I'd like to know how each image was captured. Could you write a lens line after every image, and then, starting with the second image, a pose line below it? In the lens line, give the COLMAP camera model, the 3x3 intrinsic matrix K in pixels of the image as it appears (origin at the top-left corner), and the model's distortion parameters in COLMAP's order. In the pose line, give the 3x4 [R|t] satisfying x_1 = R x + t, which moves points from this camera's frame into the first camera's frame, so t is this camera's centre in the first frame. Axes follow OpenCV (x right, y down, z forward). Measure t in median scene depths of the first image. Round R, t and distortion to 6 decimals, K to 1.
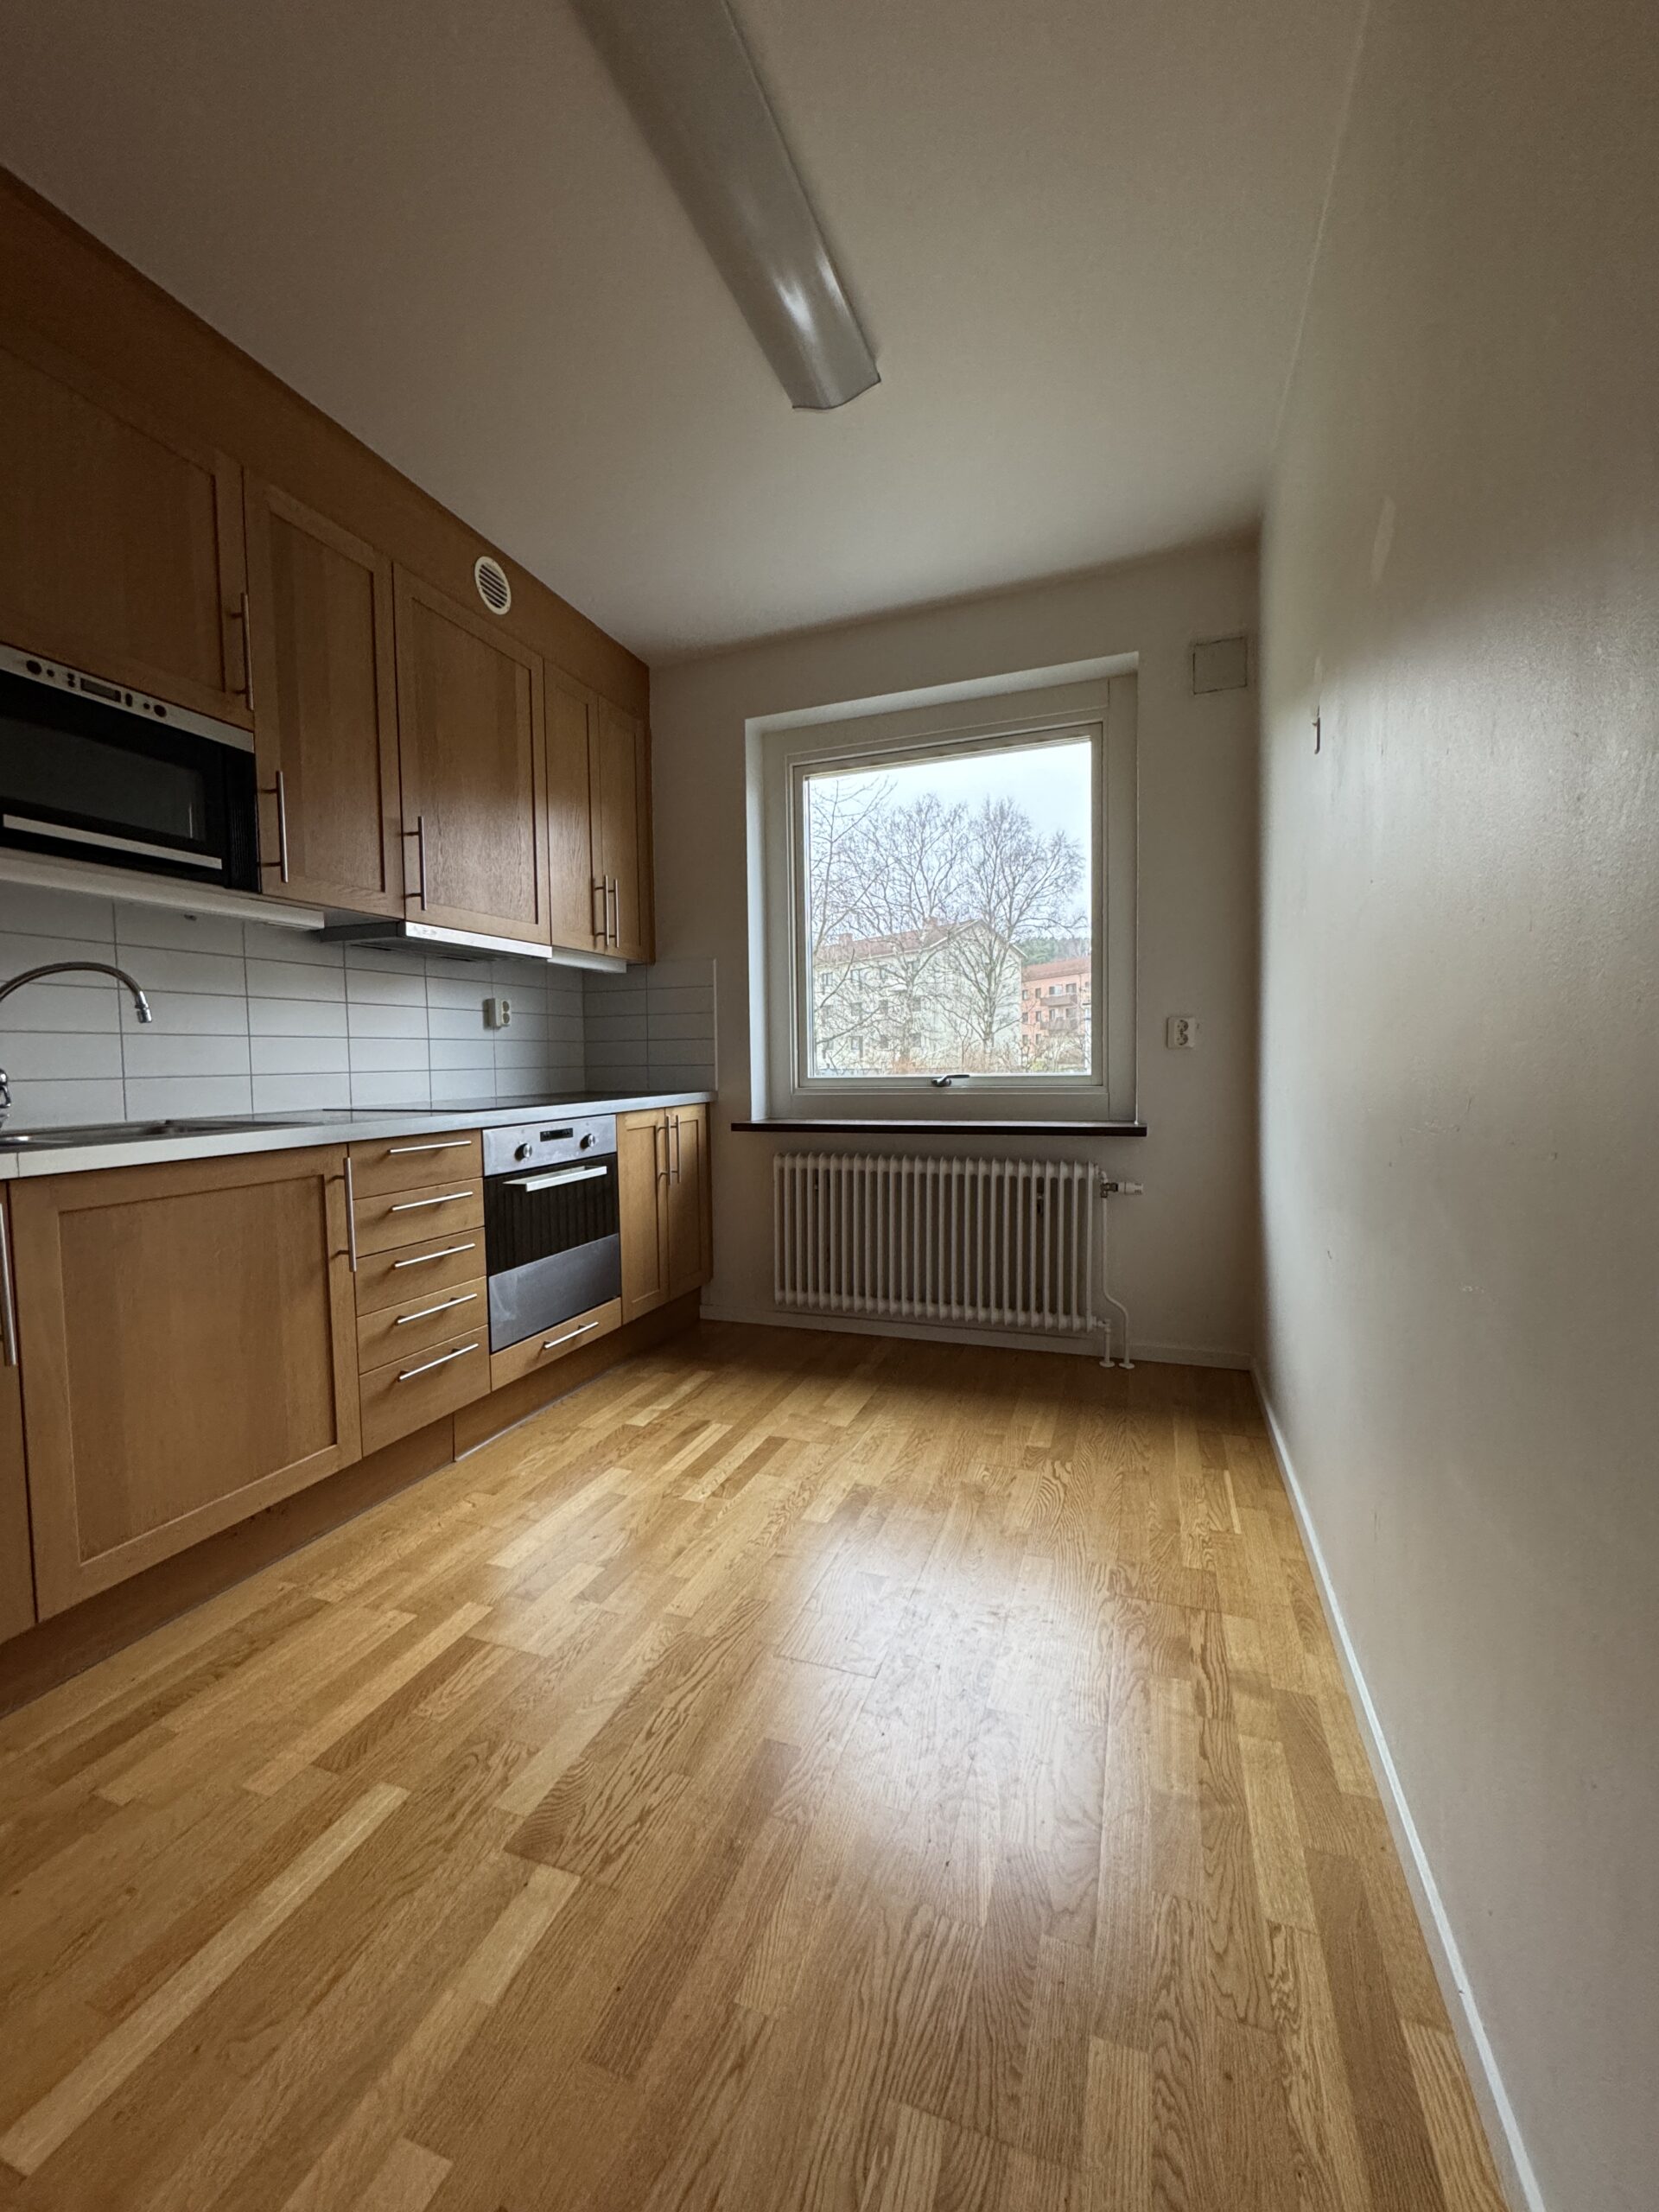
lens RADIAL K [[888.5, 0, 833.9], [0, 888.5, 1114.3], [0, 0, 1]] dist [-0.001937, 0.000689]
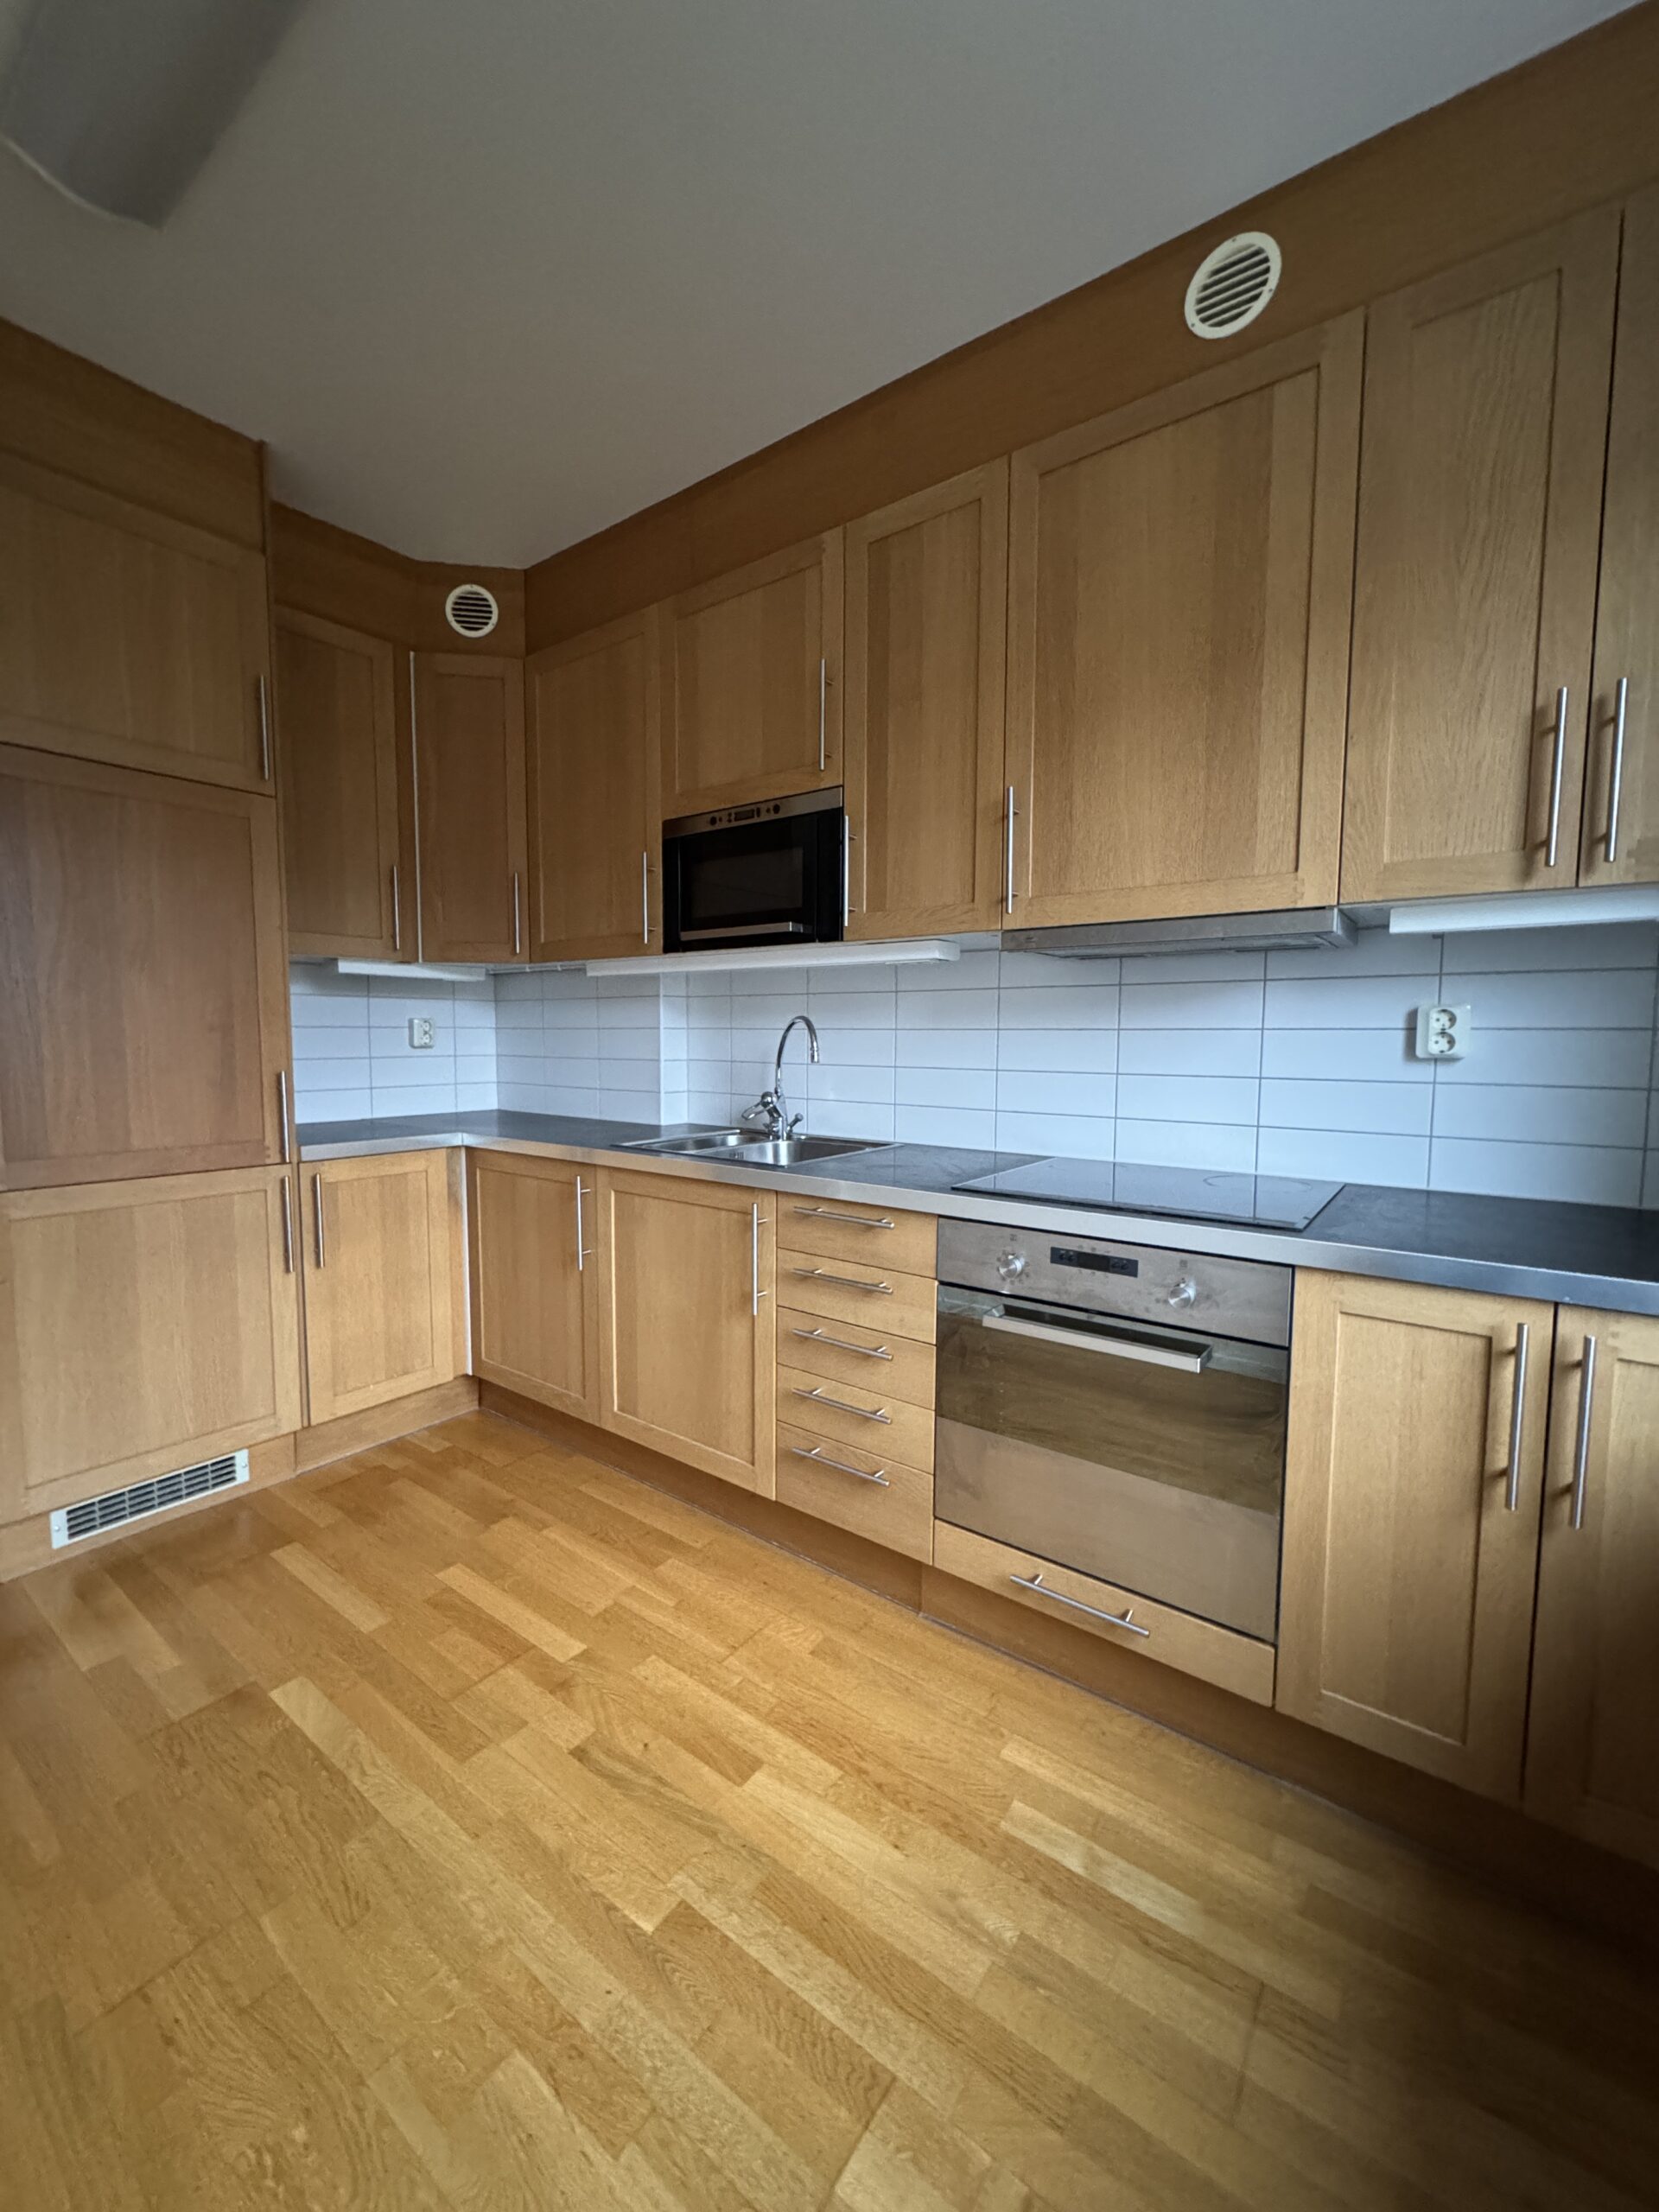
lens RADIAL K [[888.5, 0, 829.2], [0, 888.5, 1105.3], [0, 0, 1]] dist [-0.001937, 0.000689]
pose [[-0.291816, 0.093691, -0.951875, 0.355245], [-0.059441, 0.991491, 0.115813, -0.171882], [0.954626, 0.090377, -0.283764, 1.255264]]
